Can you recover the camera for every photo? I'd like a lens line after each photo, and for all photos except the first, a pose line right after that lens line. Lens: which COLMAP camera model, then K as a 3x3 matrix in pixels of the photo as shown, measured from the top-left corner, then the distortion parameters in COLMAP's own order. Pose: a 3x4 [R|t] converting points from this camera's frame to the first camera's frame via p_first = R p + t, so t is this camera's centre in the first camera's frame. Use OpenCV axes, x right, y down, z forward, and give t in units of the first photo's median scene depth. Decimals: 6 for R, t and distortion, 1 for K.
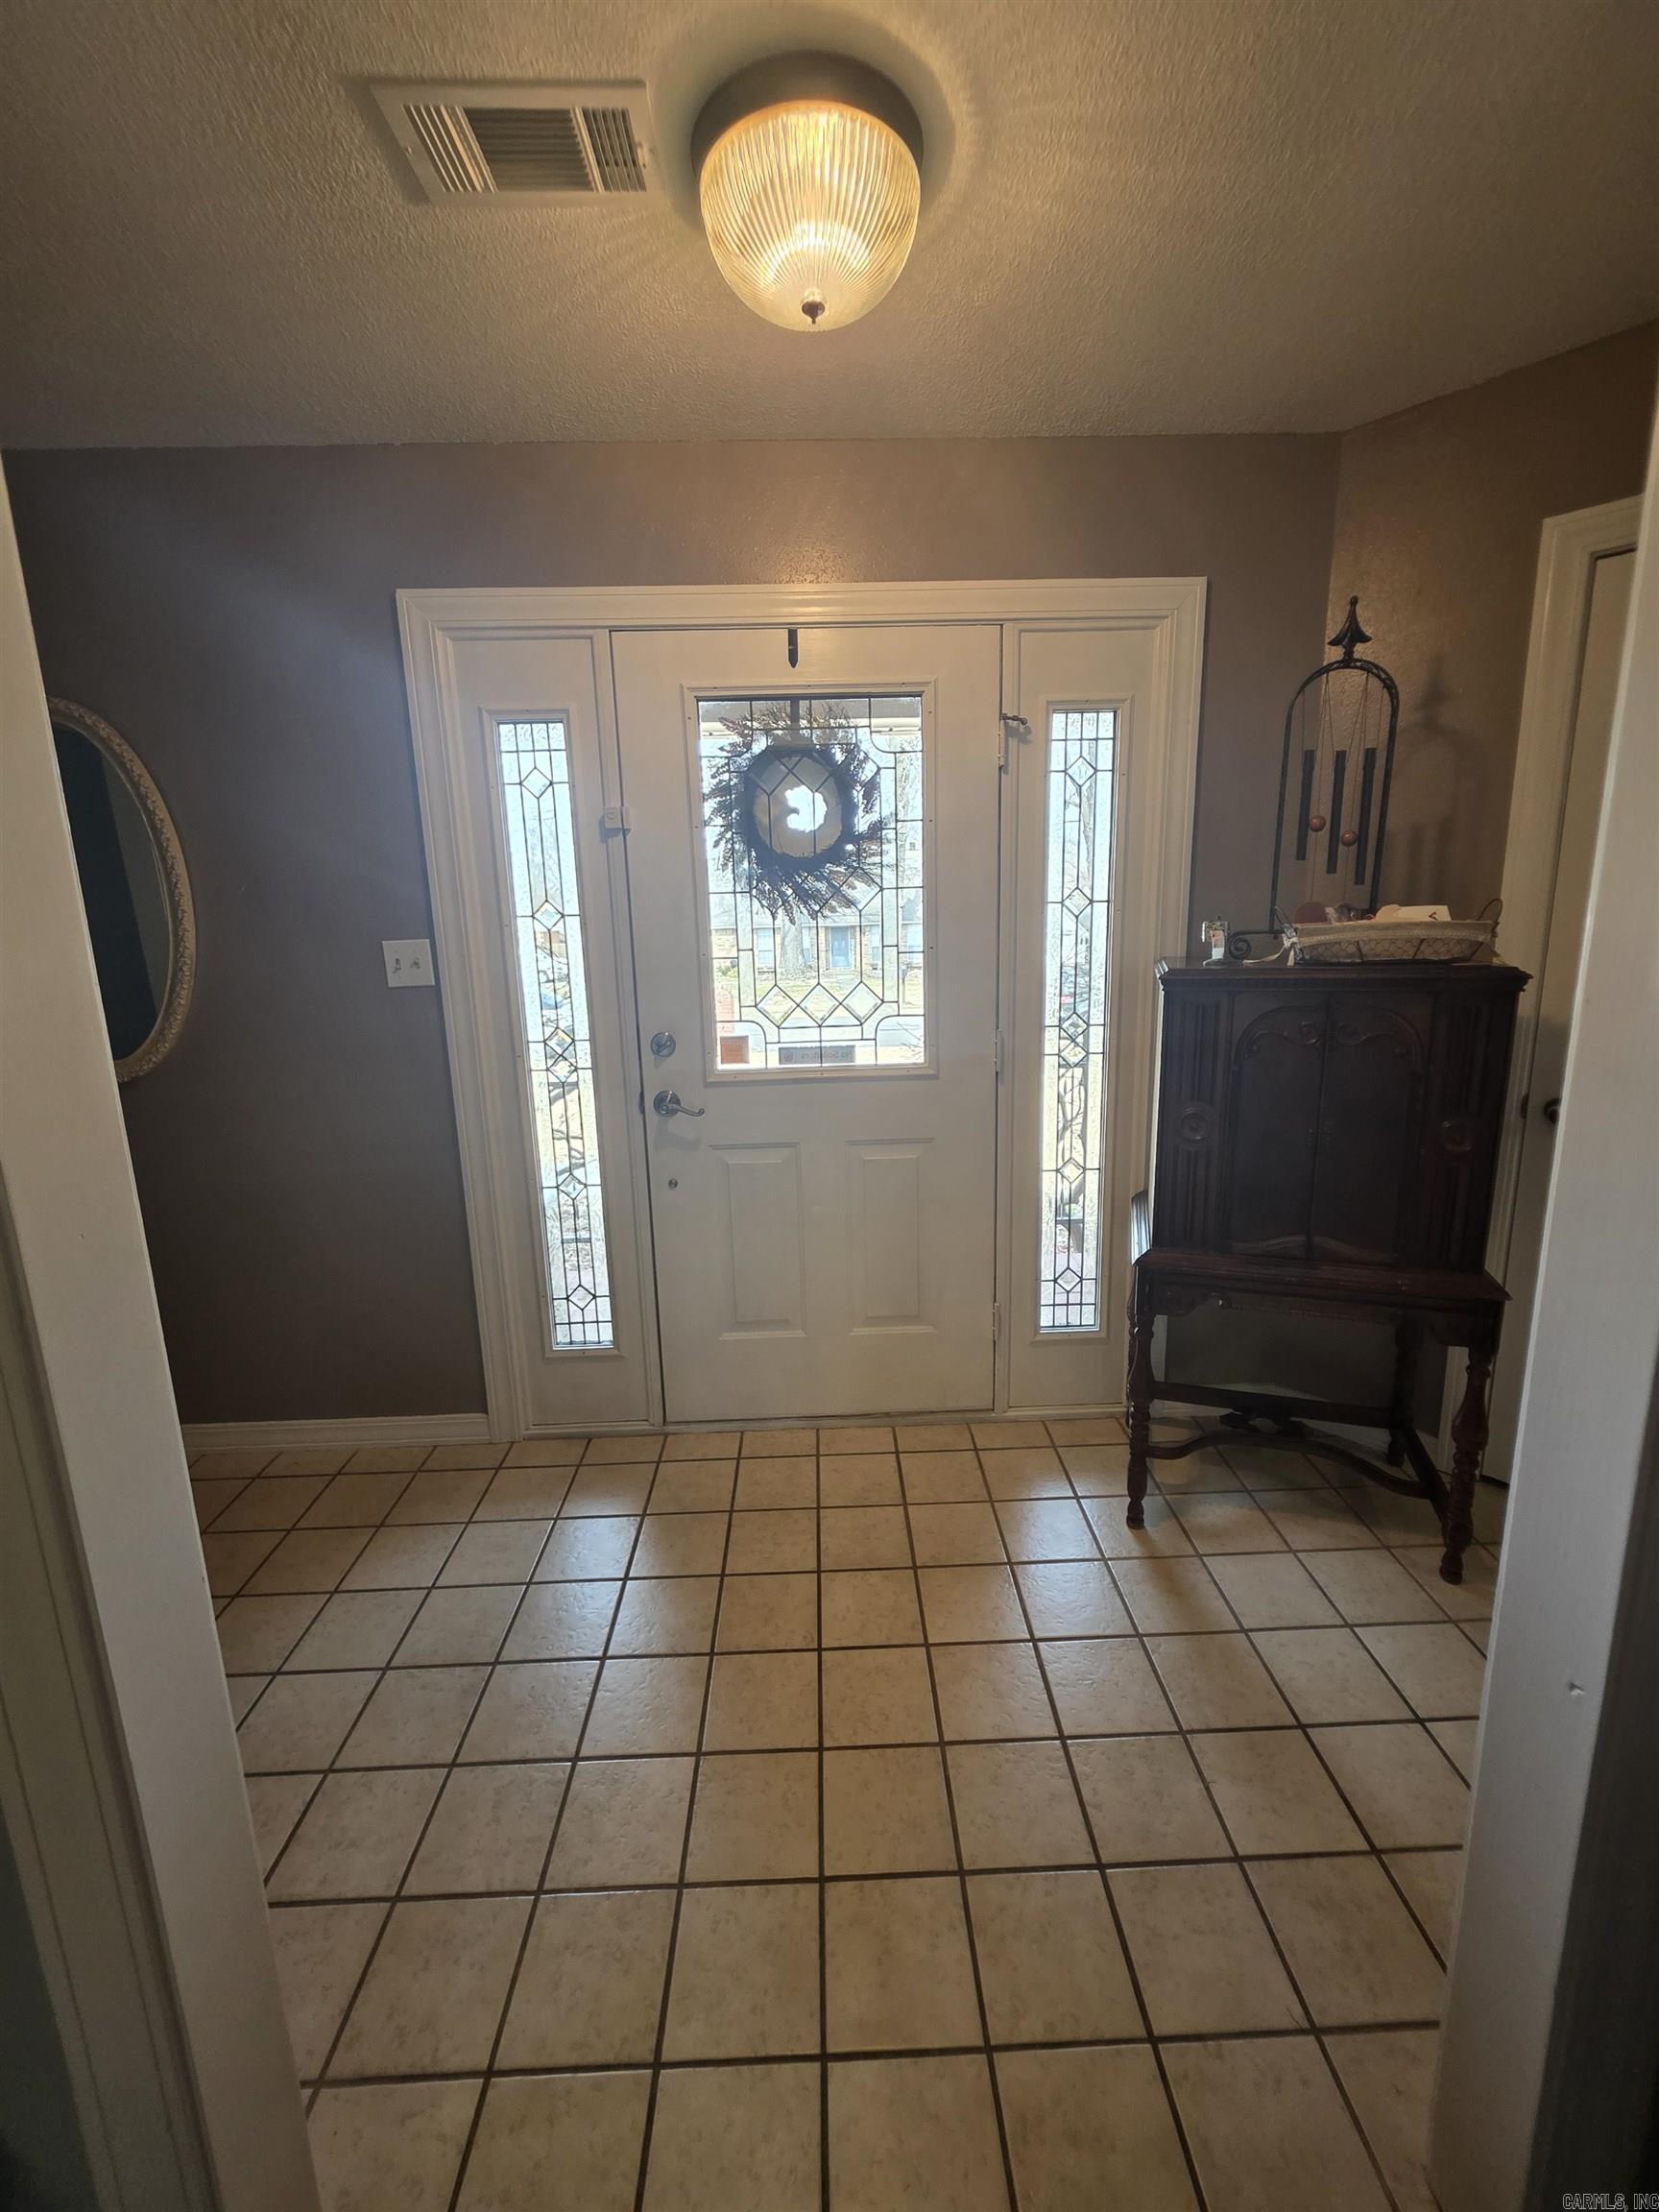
lens RADIAL K [[890.3, 0, 828.5], [0, 890.3, 1098.1], [0, 0, 1]] dist [0.002509, -0.000580]
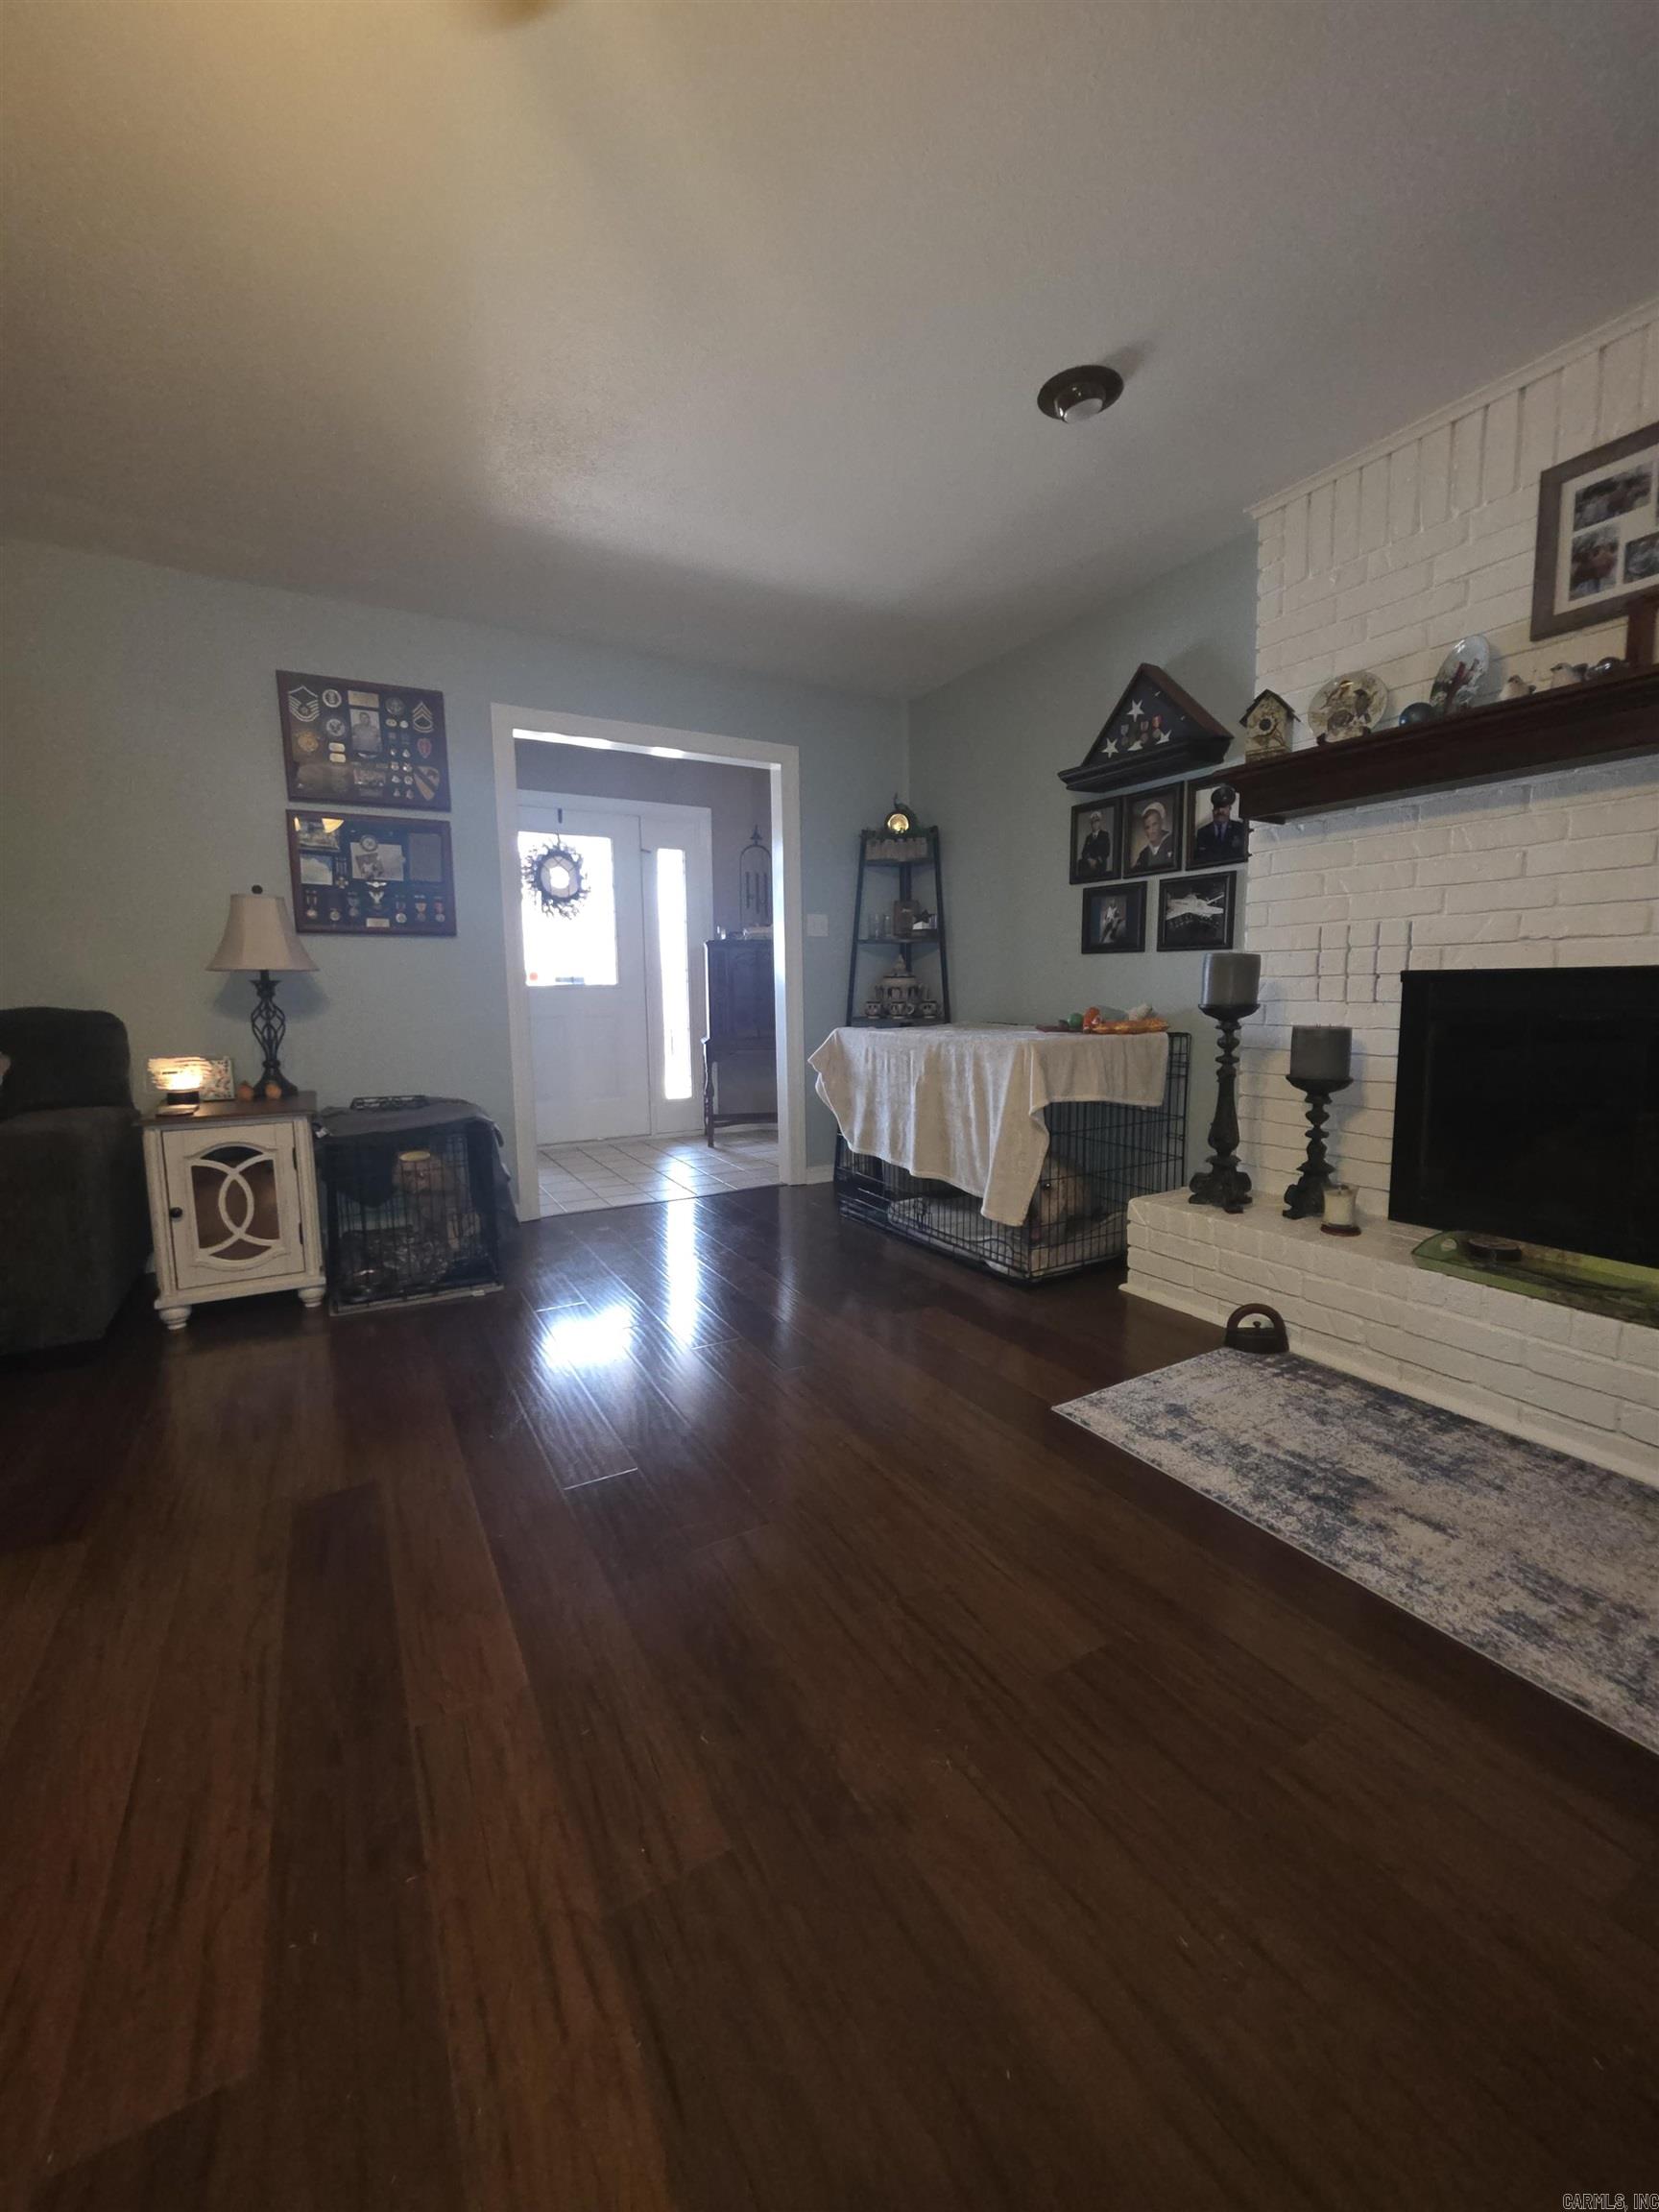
lens RADIAL K [[890.3, 0, 841.6], [0, 890.3, 1093.9], [0, 0, 1]] dist [0.002509, -0.000580]
pose [[0.869653, -0.047801, 0.491344, -0.582407], [0.083935, 0.995127, -0.051748, 0.452460], [-0.486475, 0.086244, 0.869427, -1.431191]]
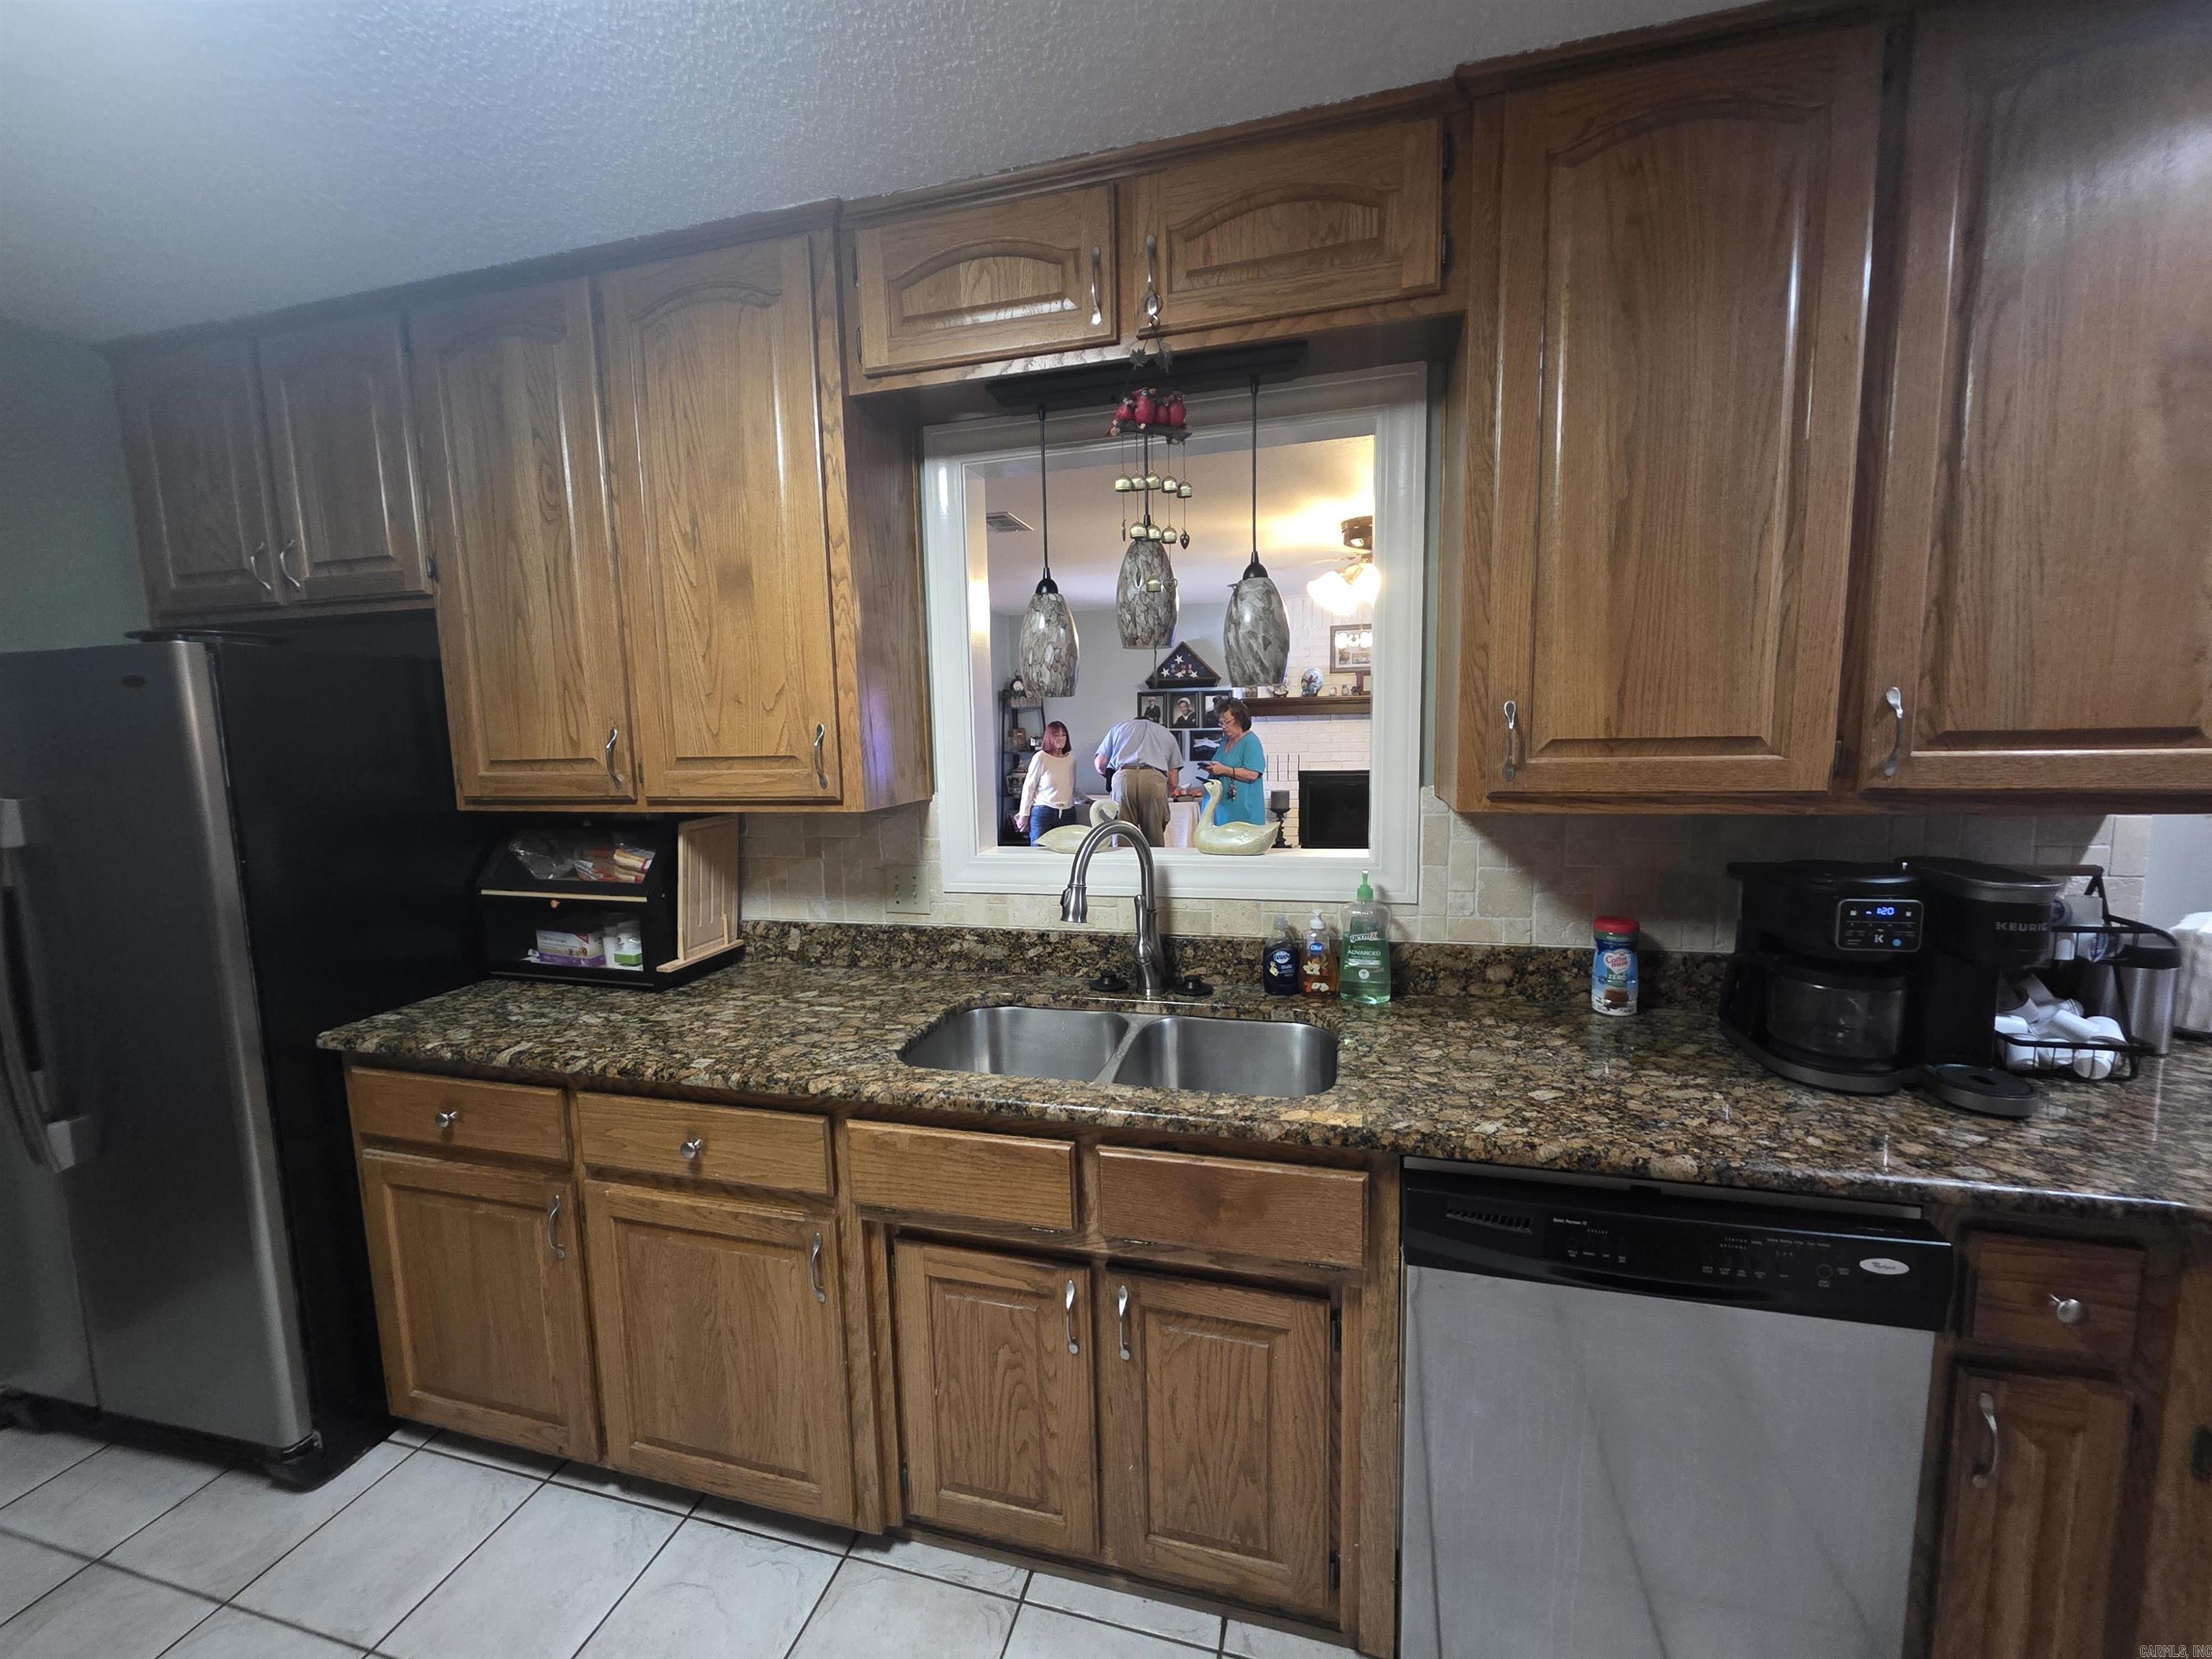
lens RADIAL K [[890.3, 0, 1084.8], [0, 890.3, 820.5], [0, 0, 1]] dist [0.002509, -0.000580]
pose [[0.297629, -0.106094, 0.948768, -2.841758], [0.197179, 0.979209, 0.047643, 0.164312], [-0.934097, 0.172897, 0.312360, -1.077456]]
